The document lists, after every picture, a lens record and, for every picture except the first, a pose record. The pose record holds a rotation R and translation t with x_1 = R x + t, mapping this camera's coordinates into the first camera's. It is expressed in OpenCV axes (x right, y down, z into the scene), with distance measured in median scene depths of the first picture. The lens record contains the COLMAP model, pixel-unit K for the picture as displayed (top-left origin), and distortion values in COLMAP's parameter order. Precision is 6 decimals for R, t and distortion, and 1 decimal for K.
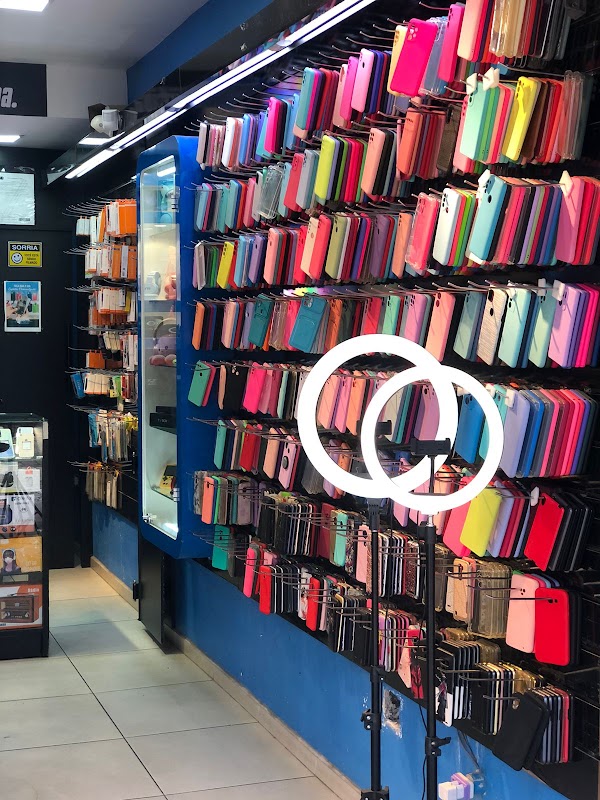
lens RADIAL K [[1345.4, 0, 300.0], [0, 1345.4, 400.0], [0, 0, 1]] dist [0.133907, 0.028049]
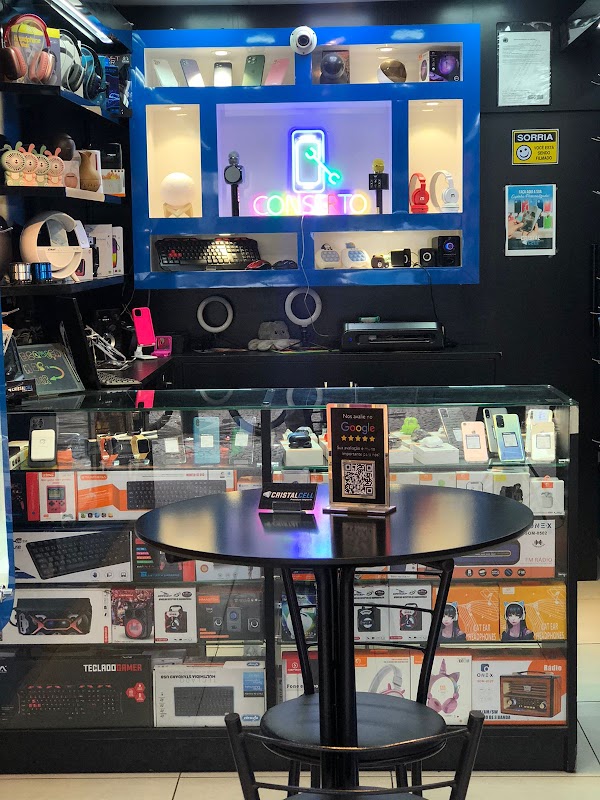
lens RADIAL K [[1341.9, 0, 300.0], [0, 1341.9, 400.0], [0, 0, 1]] dist [0.052960, -0.016801]
pose [[0.936707, 0.022155, -0.349413, -0.087351], [-0.000231, 0.998035, 0.062662, -0.023990], [0.350115, -0.058616, 0.934871, 0.365789]]
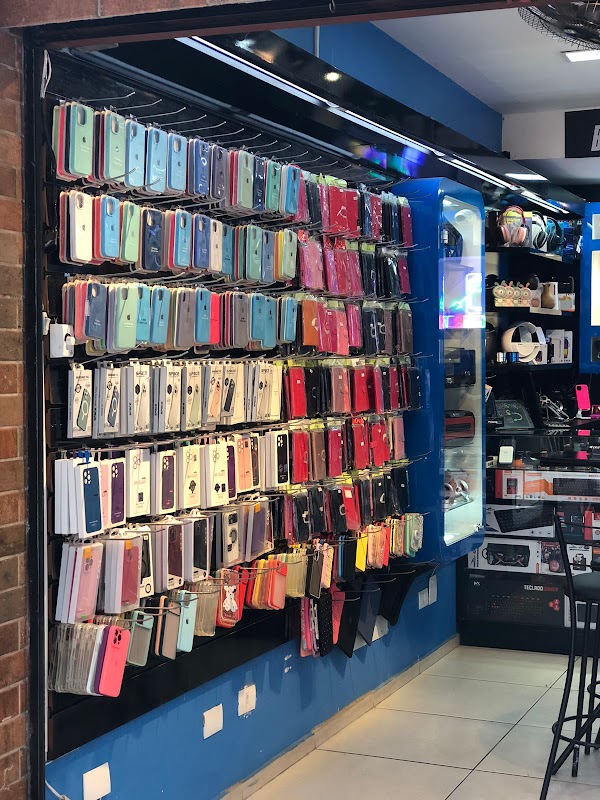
lens RADIAL K [[1341.9, 0, 300.0], [0, 1341.9, 400.0], [0, 0, 1]] dist [0.052960, -0.016801]
pose [[0.745815, 0.022152, -0.665785, 0.175409], [-0.036432, 0.999308, -0.007563, 0.005364], [0.665157, 0.029896, 0.746105, -0.007887]]
